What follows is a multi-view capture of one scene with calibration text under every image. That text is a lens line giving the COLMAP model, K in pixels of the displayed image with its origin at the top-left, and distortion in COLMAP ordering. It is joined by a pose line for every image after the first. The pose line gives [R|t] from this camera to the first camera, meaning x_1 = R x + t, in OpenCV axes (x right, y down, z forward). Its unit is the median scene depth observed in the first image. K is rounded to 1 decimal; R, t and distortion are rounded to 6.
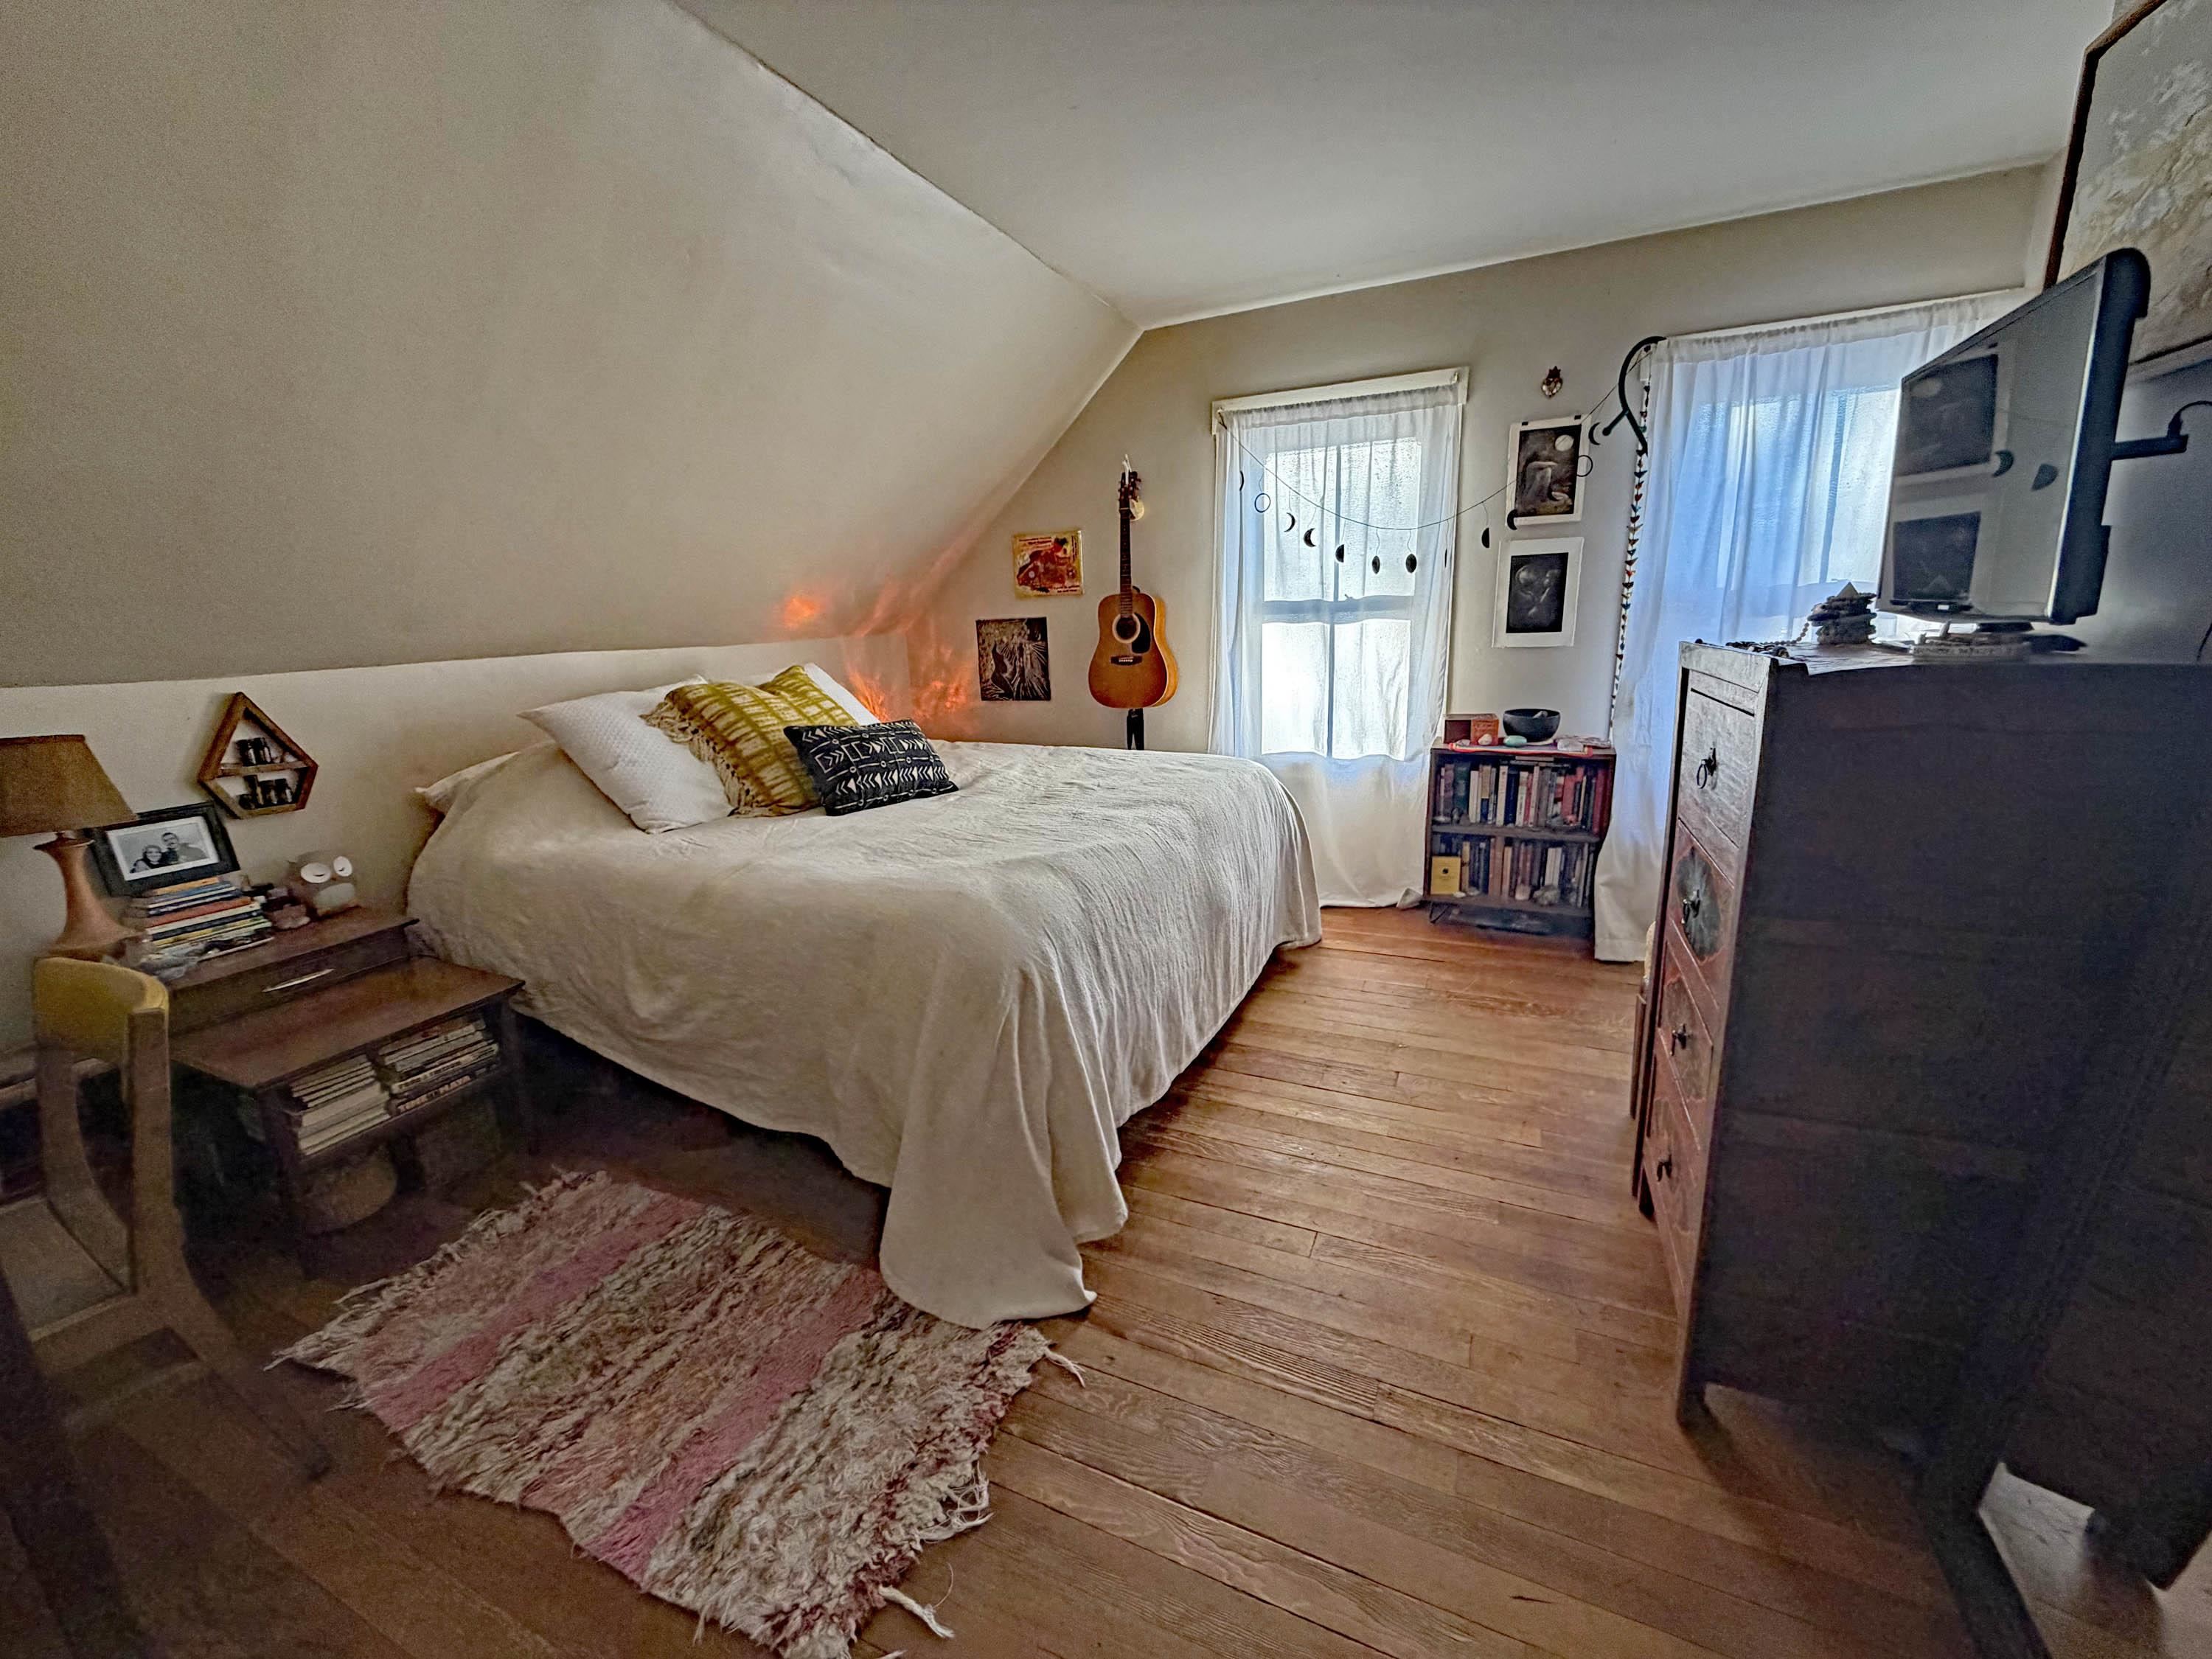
lens RADIAL K [[879.5, 0, 1097.3], [0, 879.5, 829.9], [0, 0, 1]] dist [0.000789, 0.000154]
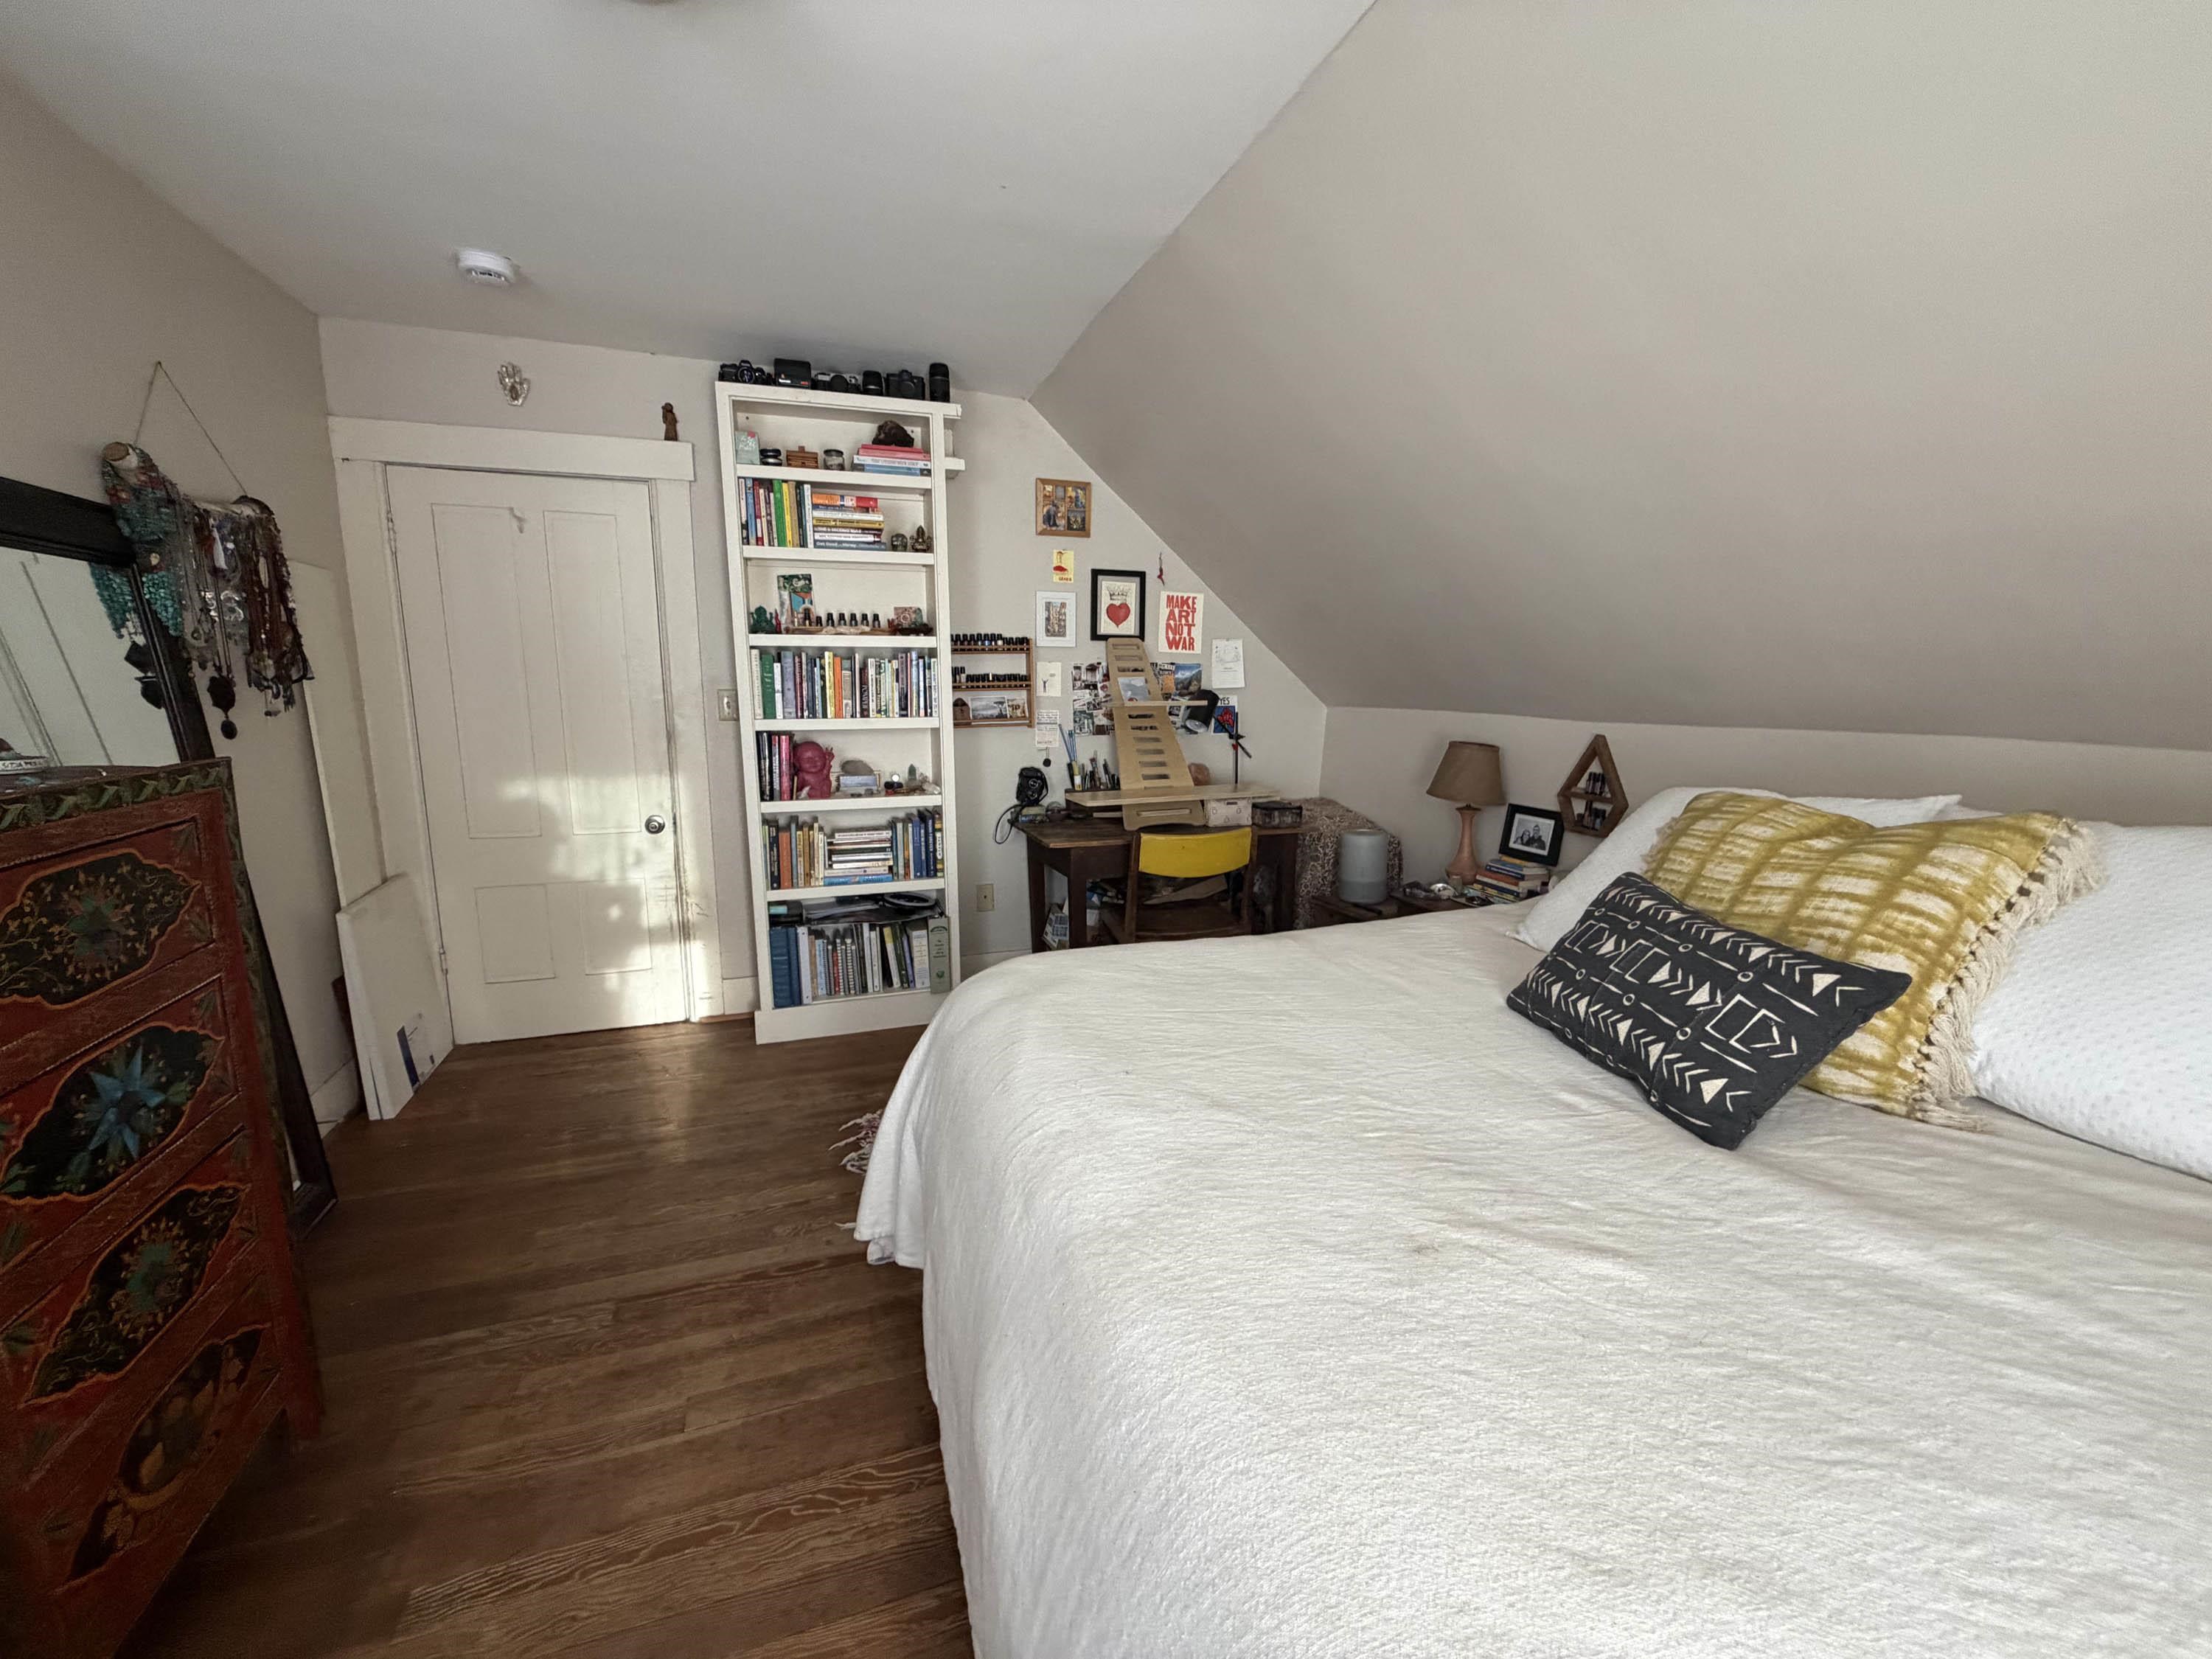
lens RADIAL K [[879.5, 0, 1097.3], [0, 879.5, 829.9], [0, 0, 1]] dist [0.000789, 0.000154]
pose [[-0.723143, 0.148091, -0.674635, 0.388008], [-0.143000, 0.923481, 0.355997, -0.371236], [0.675733, 0.353910, -0.646632, 1.364748]]
